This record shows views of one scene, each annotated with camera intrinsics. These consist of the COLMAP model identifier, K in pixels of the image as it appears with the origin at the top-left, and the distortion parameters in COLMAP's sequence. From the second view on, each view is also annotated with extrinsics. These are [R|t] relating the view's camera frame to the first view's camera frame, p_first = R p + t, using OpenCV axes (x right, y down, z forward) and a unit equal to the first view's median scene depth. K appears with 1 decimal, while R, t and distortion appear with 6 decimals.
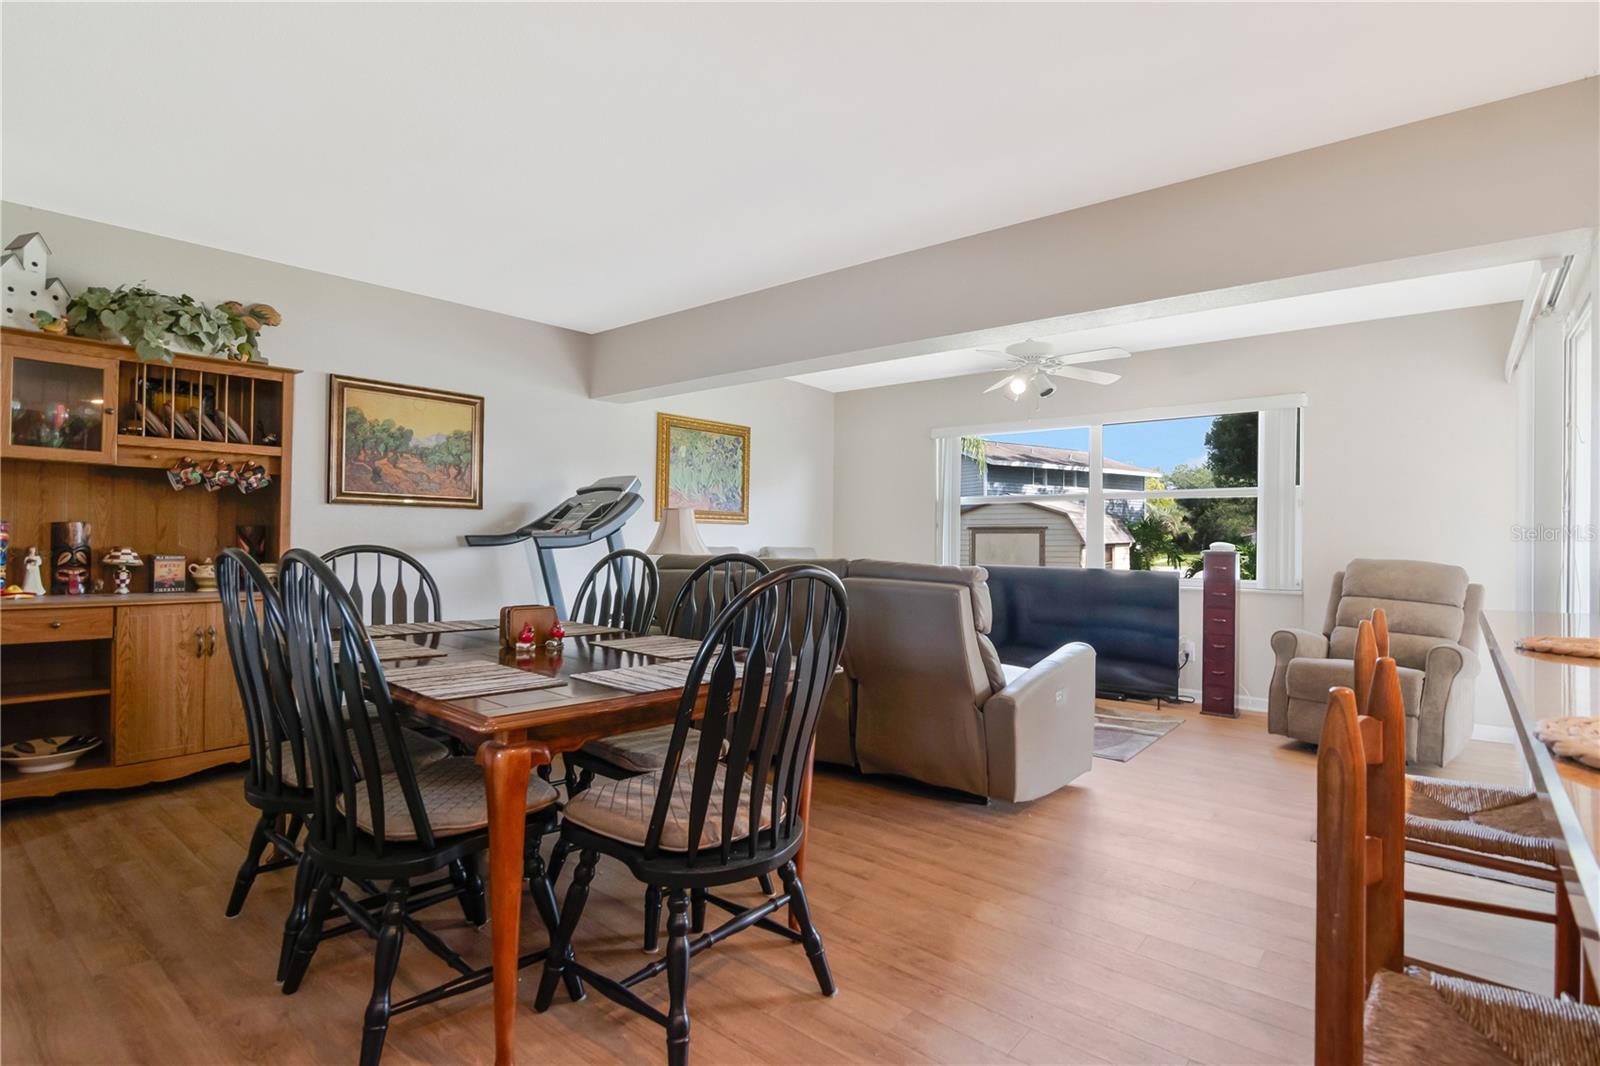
lens RADIAL K [[788.5, 0, 791.1], [0, 788.5, 527.9], [0, 0, 1]] dist [-0.009122, -0.003337]
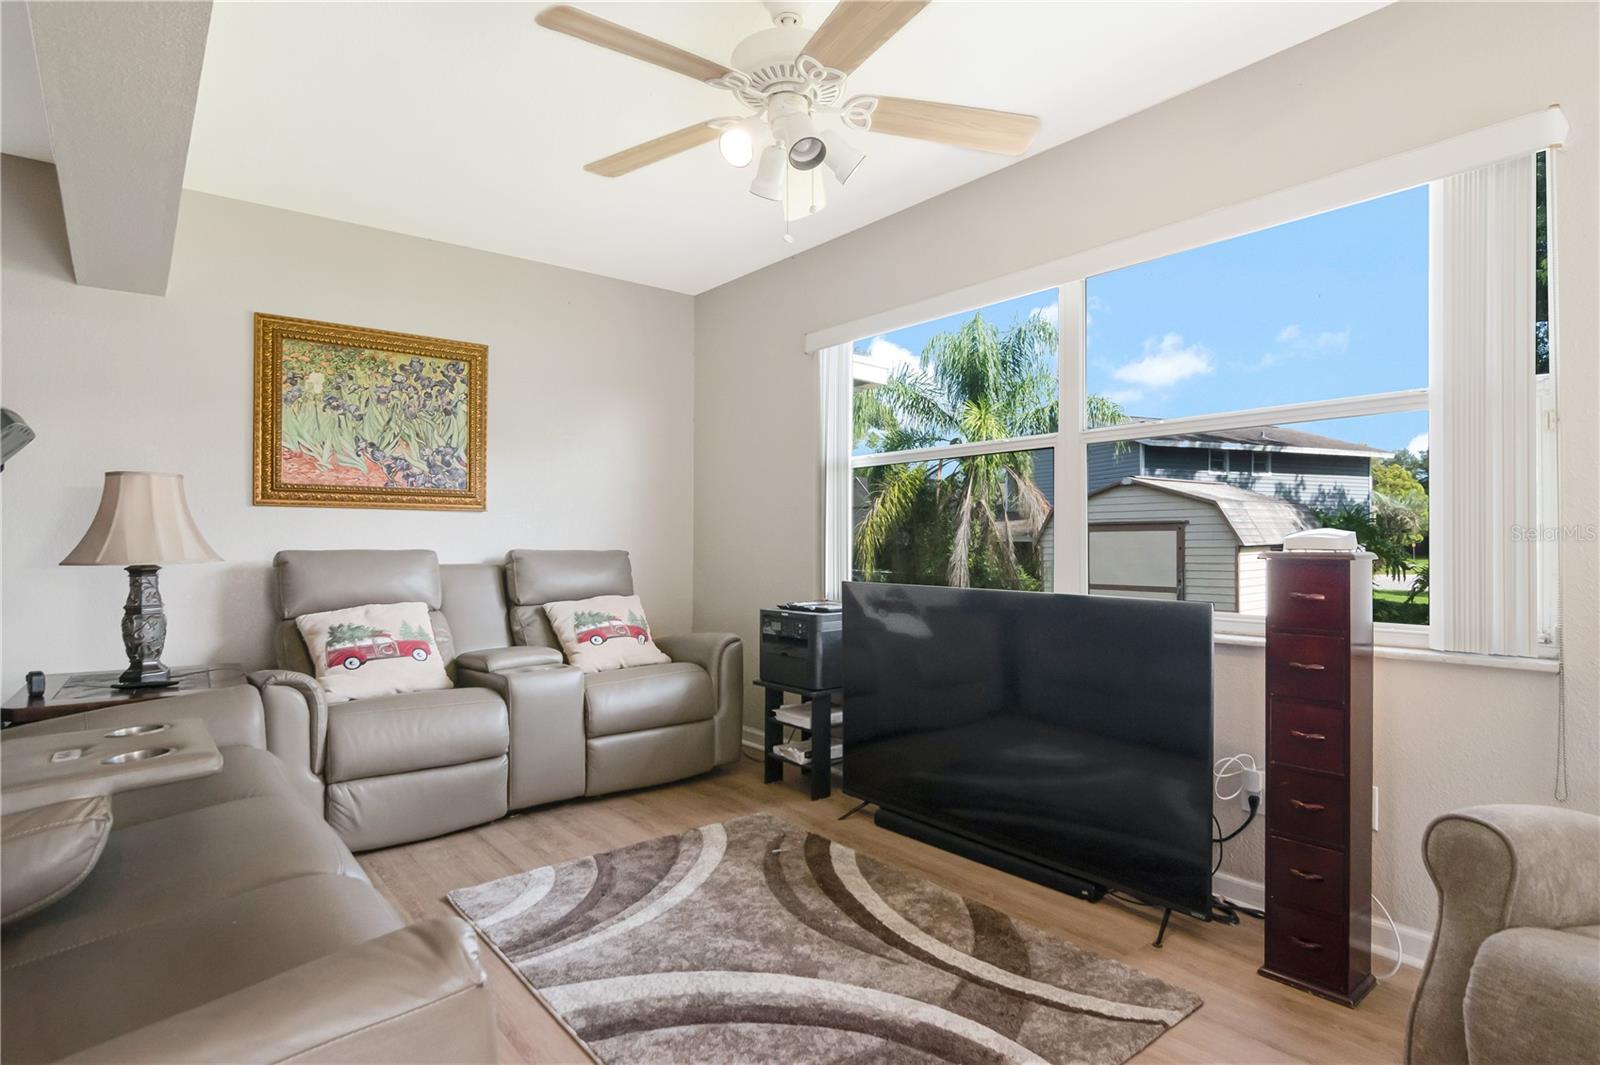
lens RADIAL K [[844.5, 0, 810.6], [0, 844.5, 536.2], [0, 0, 1]] dist [-0.014726, 0.000309]
pose [[0.982604, -0.009360, -0.185478, 0.134790], [0.010110, 0.999944, 0.003103, 0.006333], [0.185439, -0.004924, 0.982644, 0.195588]]
